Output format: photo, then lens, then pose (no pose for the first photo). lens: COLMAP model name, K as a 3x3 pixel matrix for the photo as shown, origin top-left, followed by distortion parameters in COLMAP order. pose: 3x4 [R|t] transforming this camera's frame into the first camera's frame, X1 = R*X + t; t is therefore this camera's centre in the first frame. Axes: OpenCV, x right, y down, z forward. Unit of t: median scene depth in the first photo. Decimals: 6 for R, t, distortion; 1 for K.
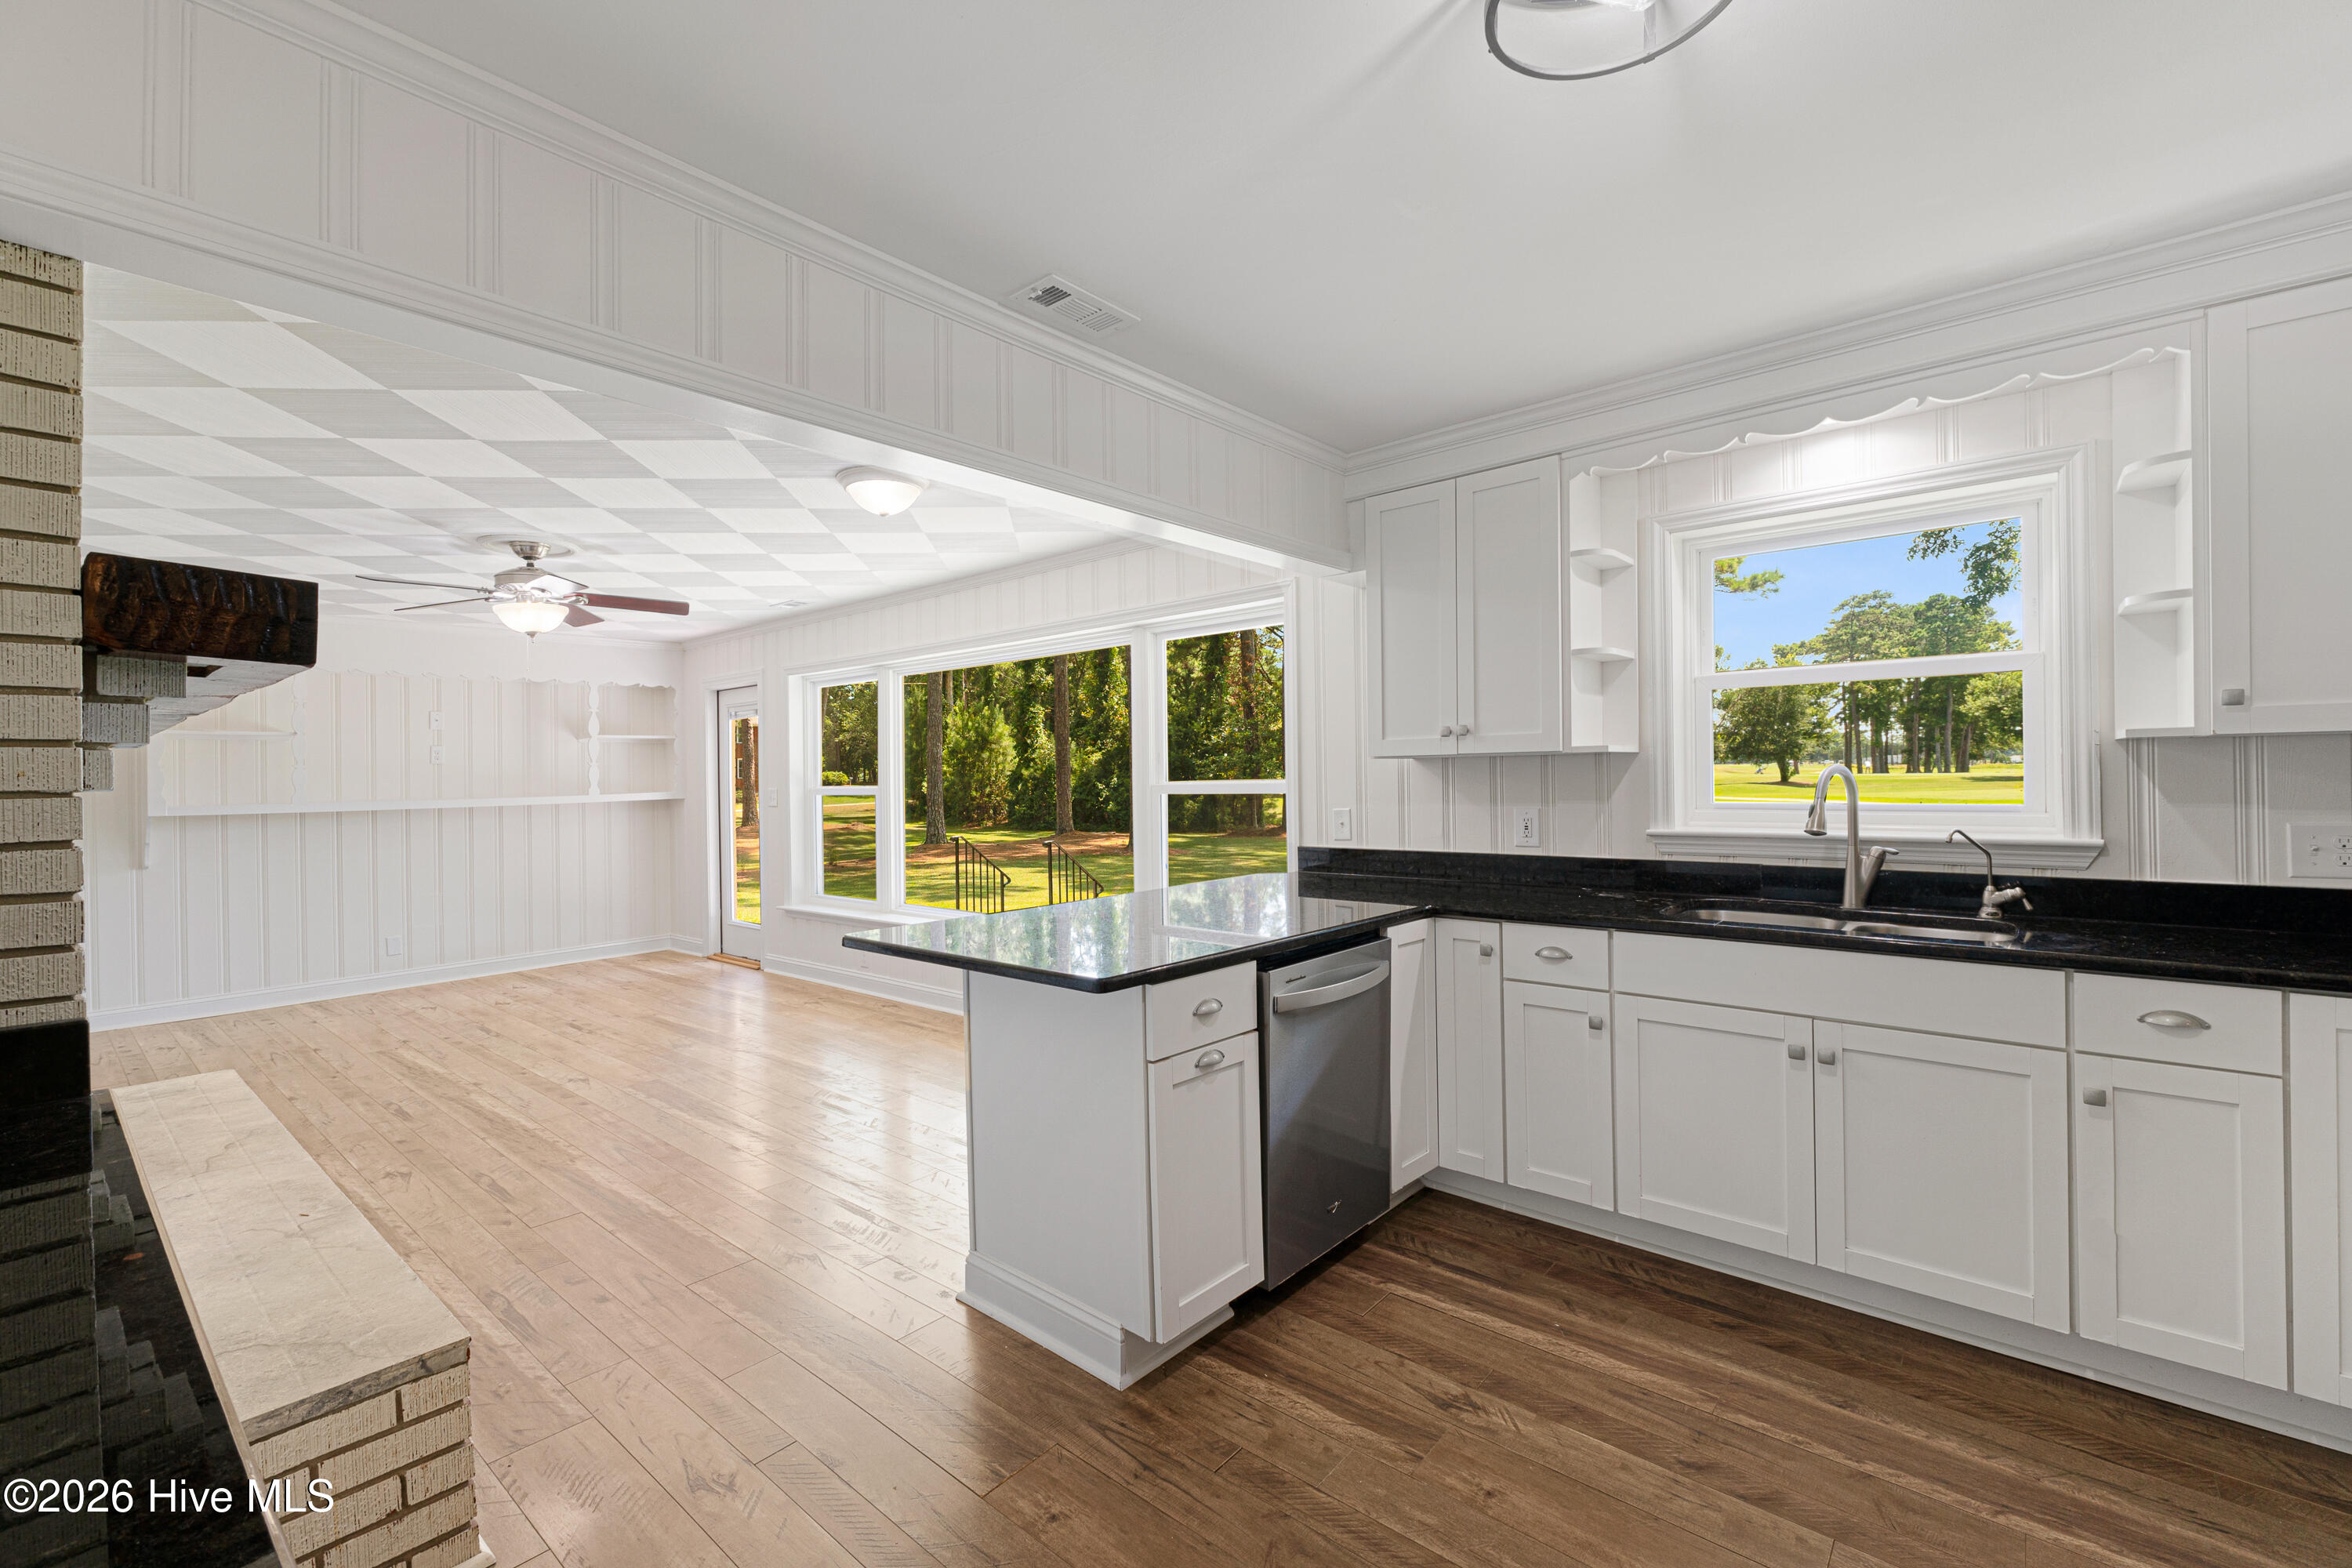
lens RADIAL K [[992.6, 0, 1126.8], [0, 992.6, 766.8], [0, 0, 1]] dist [0.001247, -0.000903]
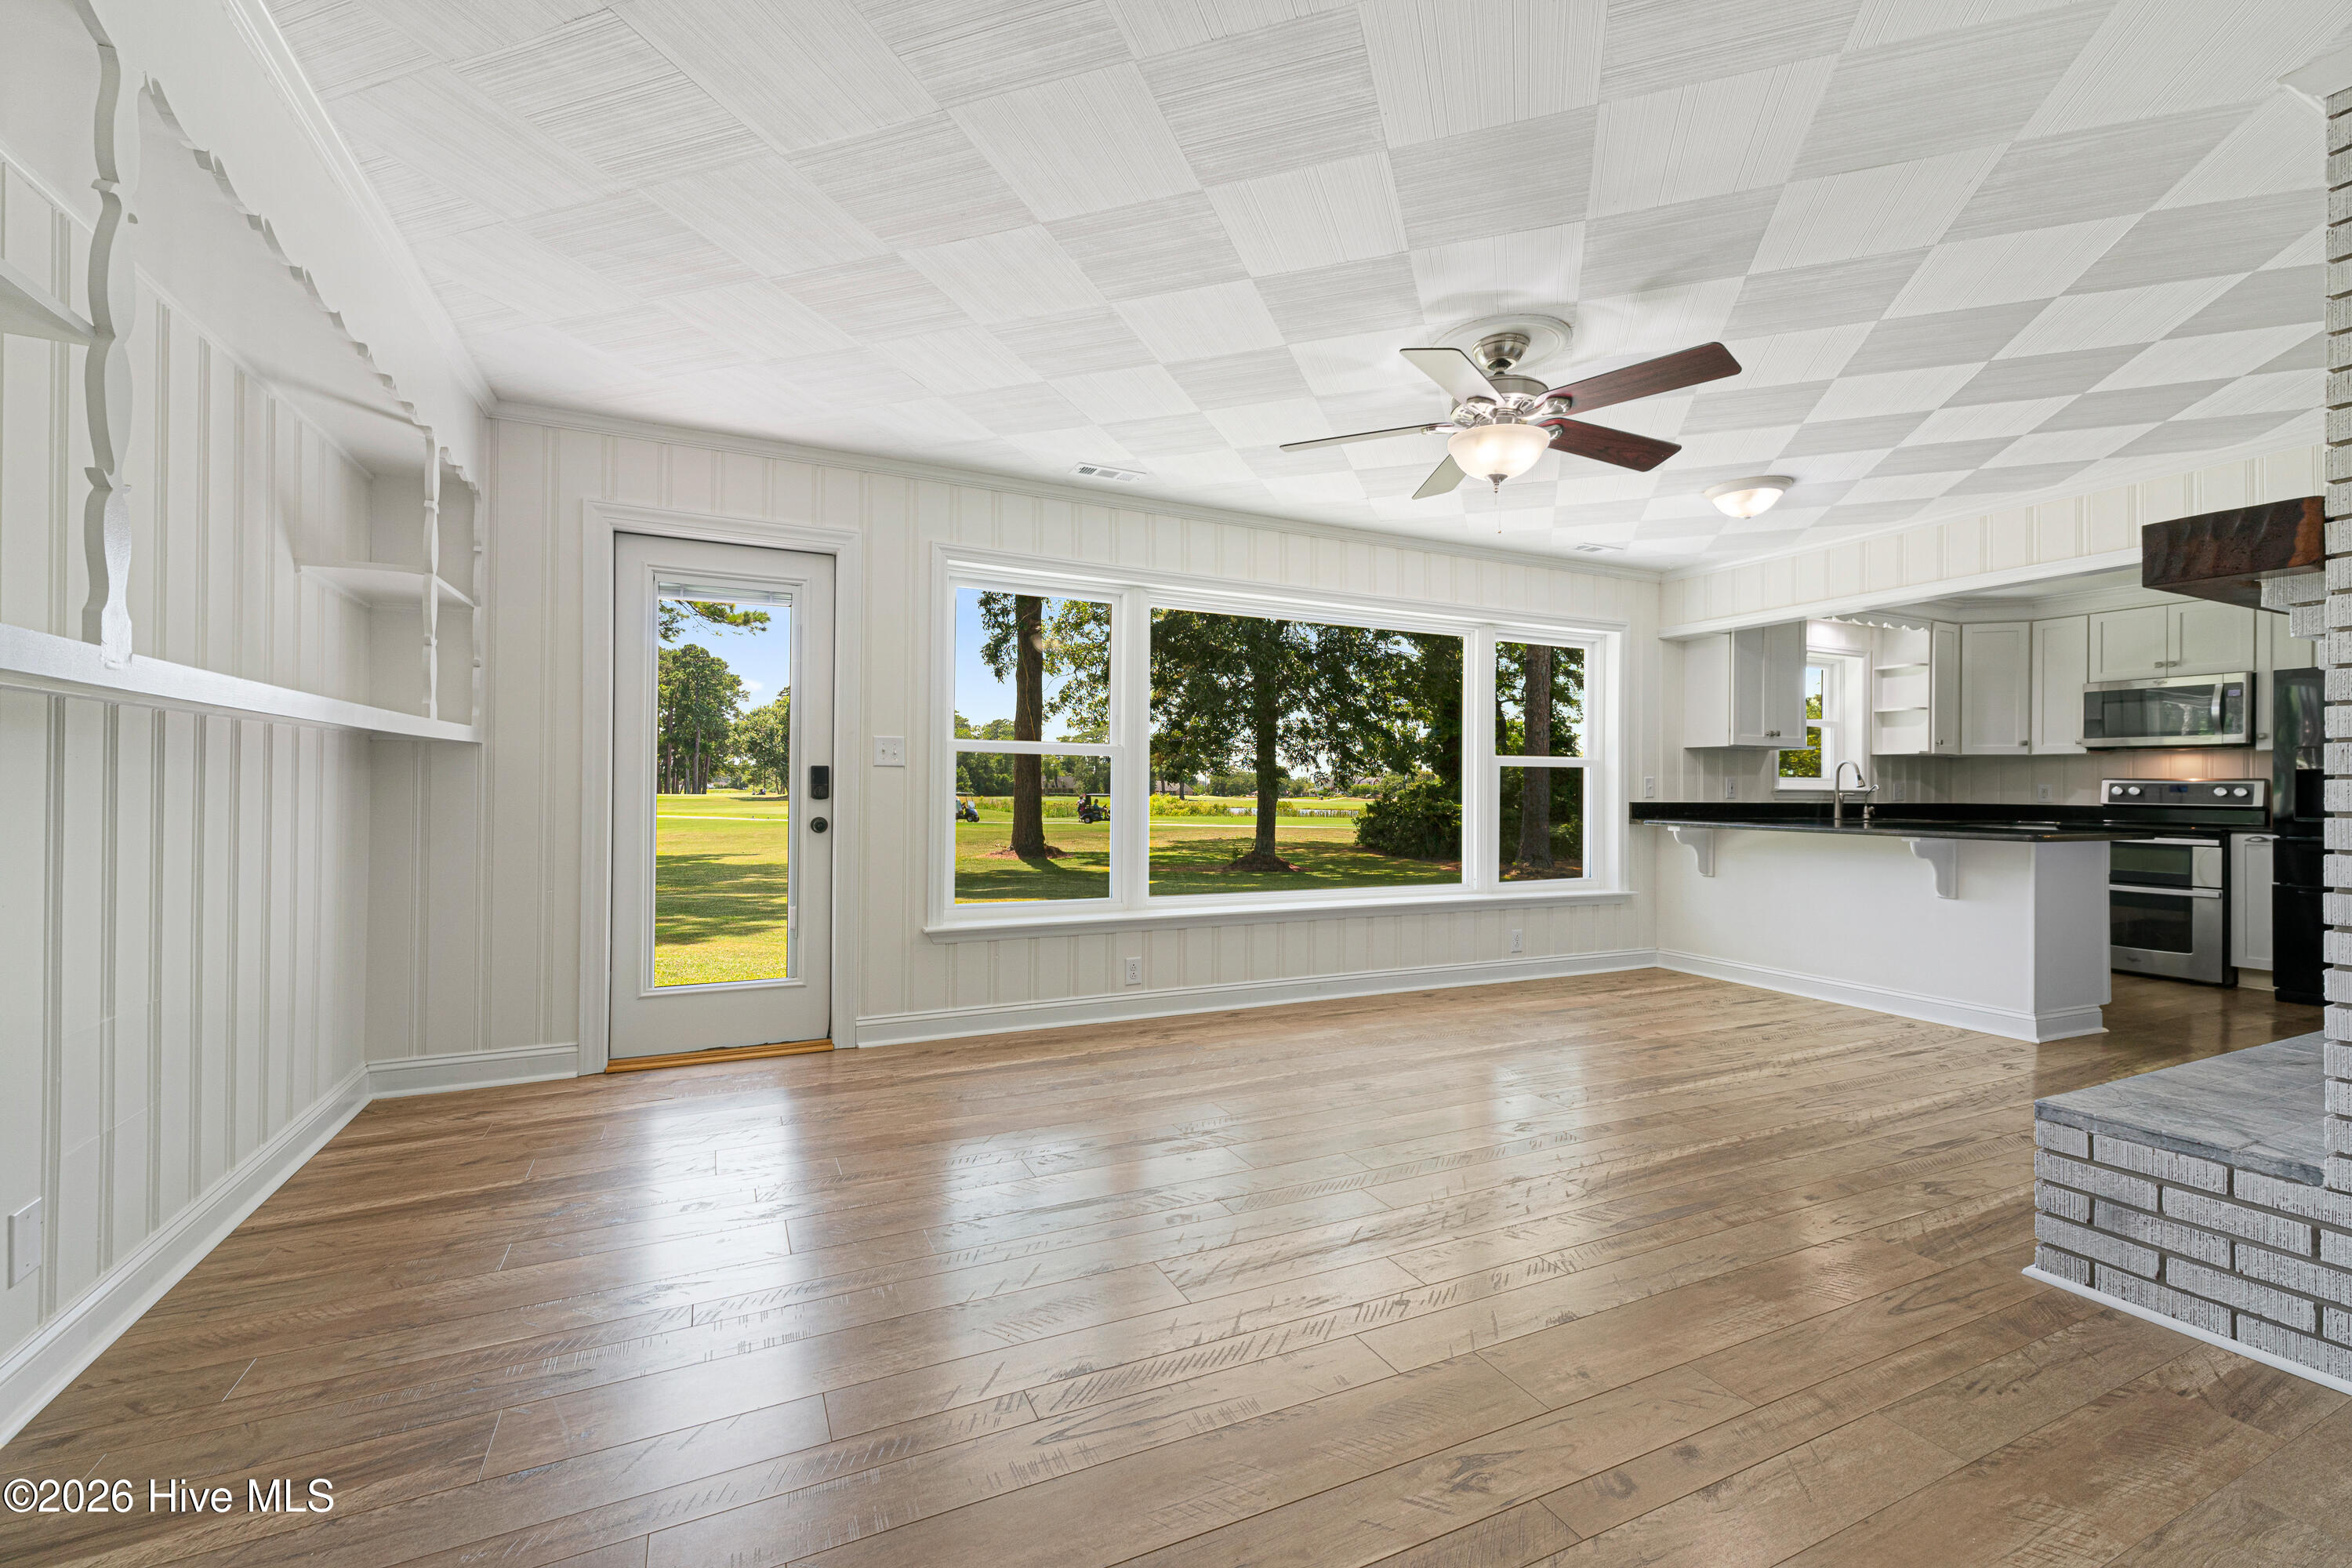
lens RADIAL K [[992.6, 0, 1164.1], [0, 992.6, 784.4], [0, 0, 1]] dist [0.001247, -0.000903]
pose [[0.391254, 0.029569, 0.919808, -0.975457], [-0.026021, 0.999440, -0.021060, 0.068080], [-0.919915, -0.015694, 0.391804, 0.715860]]
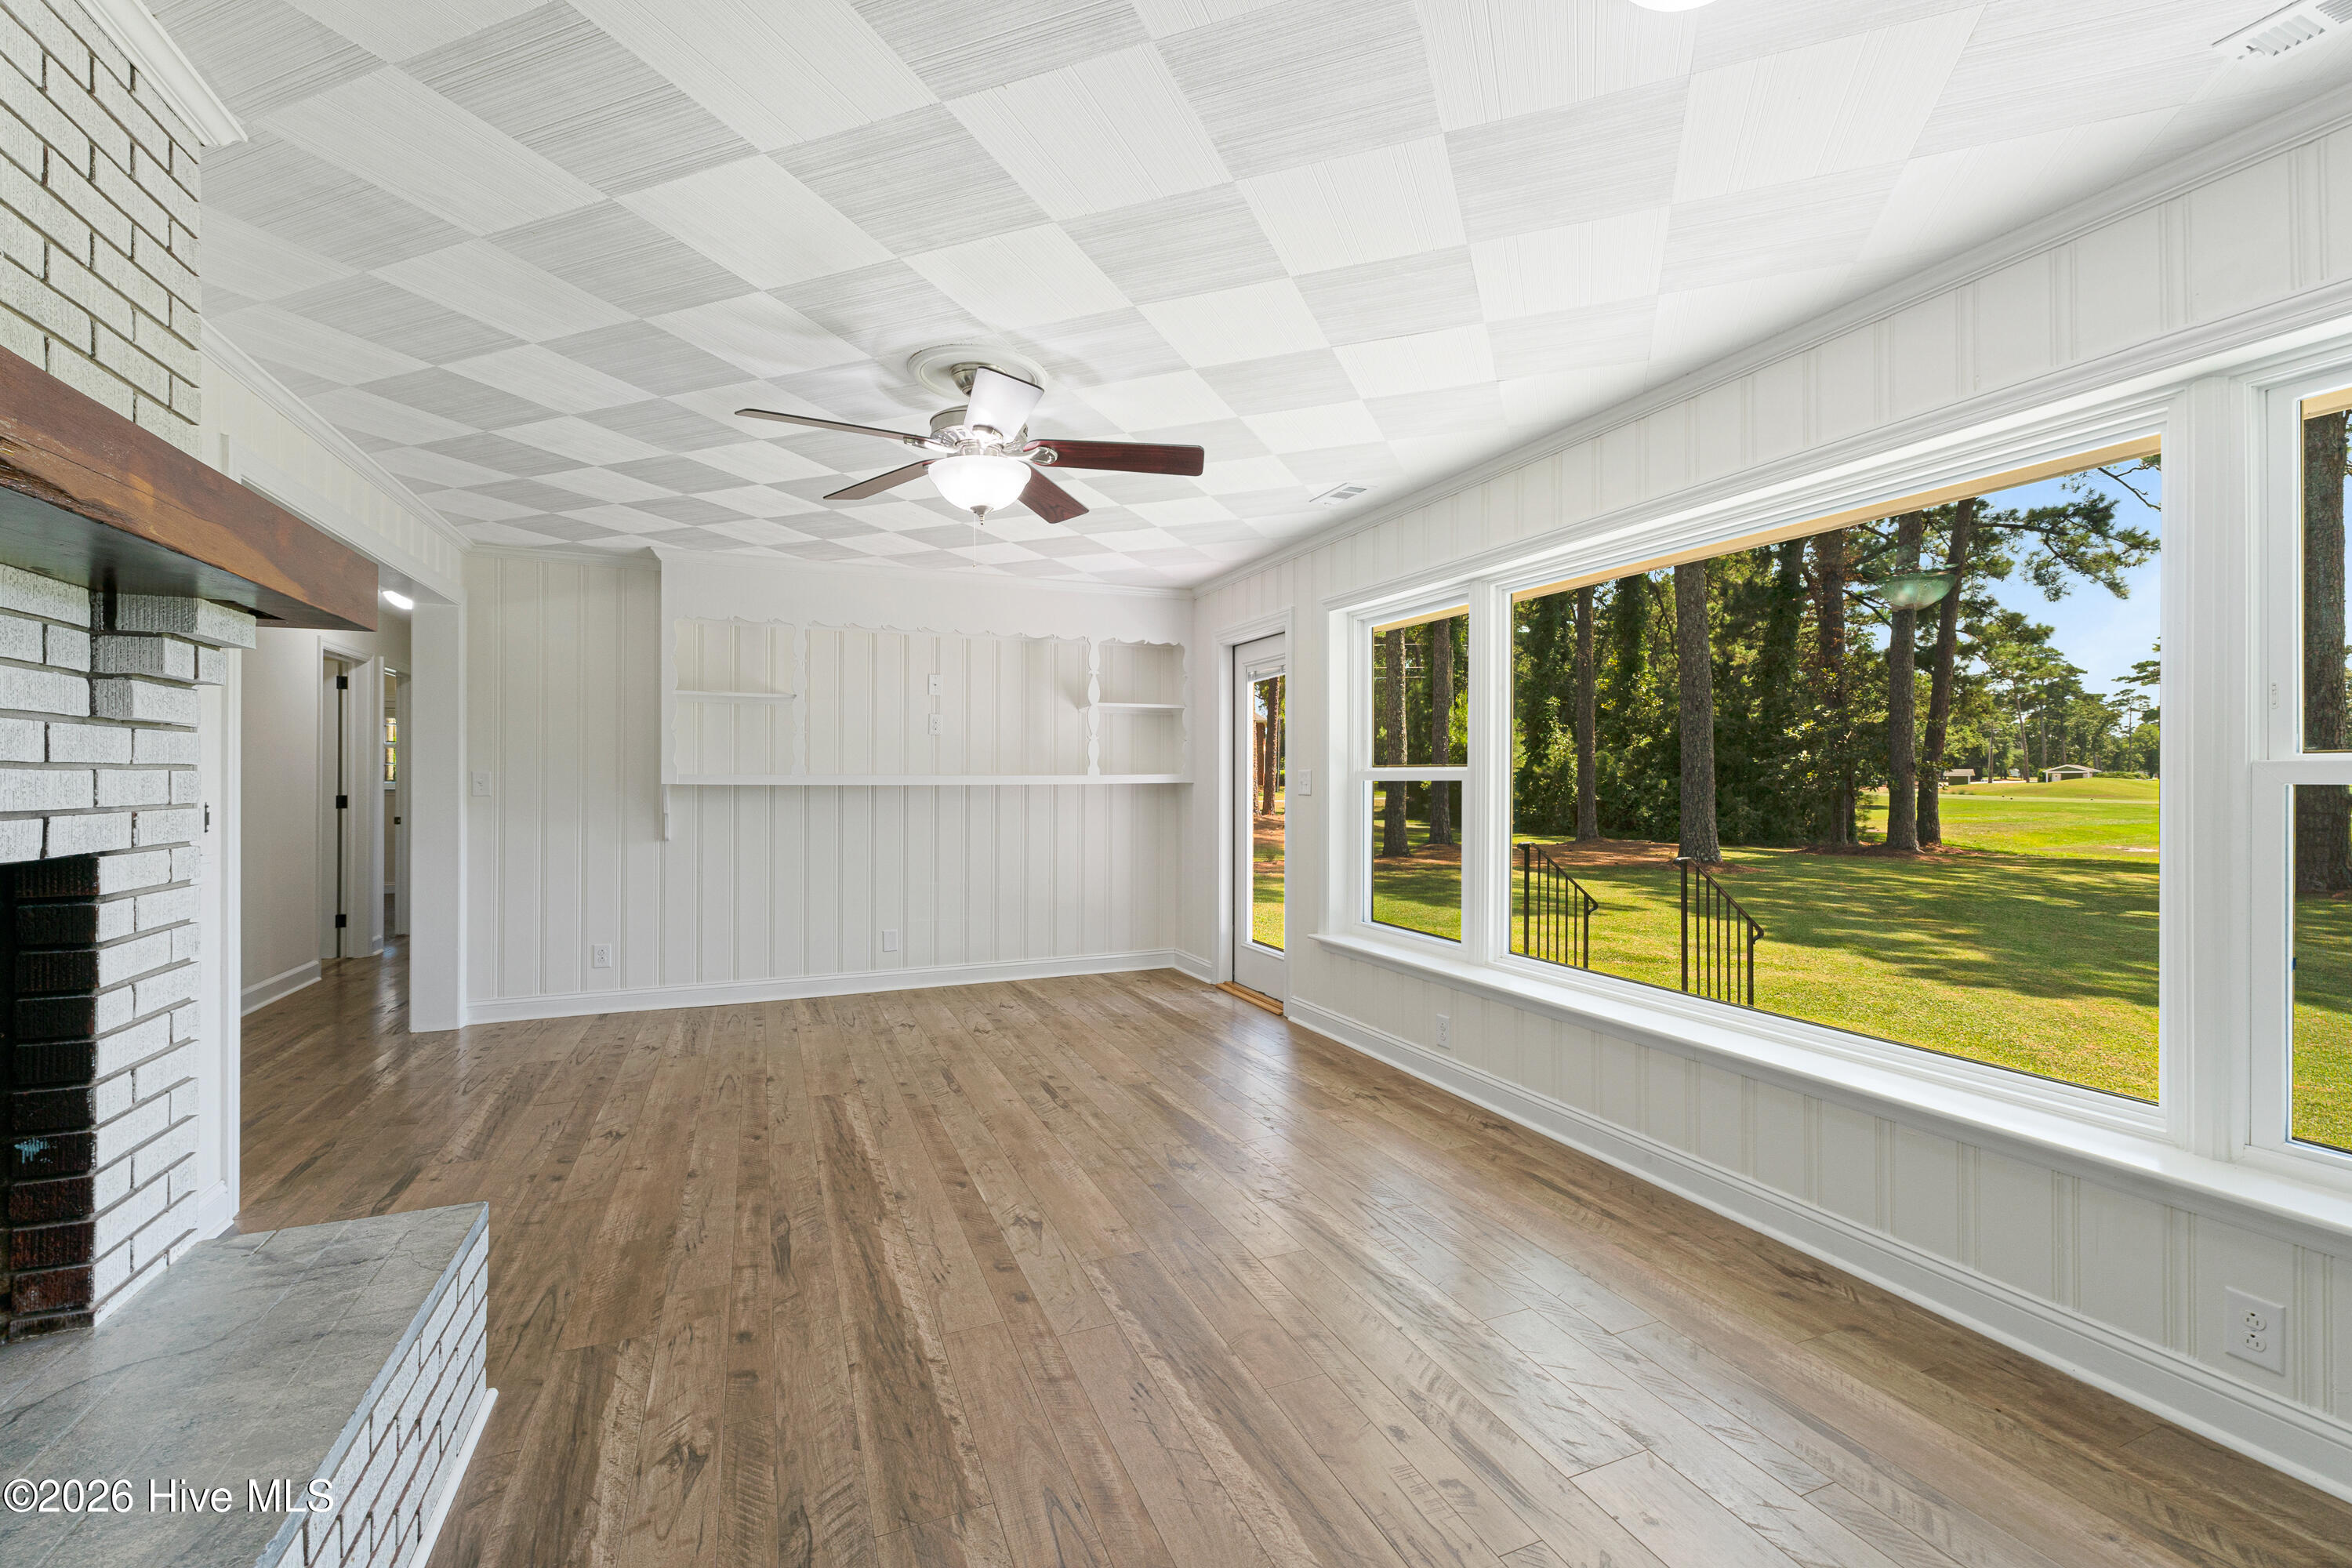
lens RADIAL K [[992.6, 0, 1172.9], [0, 992.6, 767.6], [0, 0, 1]] dist [0.001247, -0.000903]
pose [[0.903888, 0.018964, -0.427349, -0.158147], [-0.017977, 0.999818, 0.006346, 0.019173], [0.427392, 0.001946, 0.904064, 0.357889]]
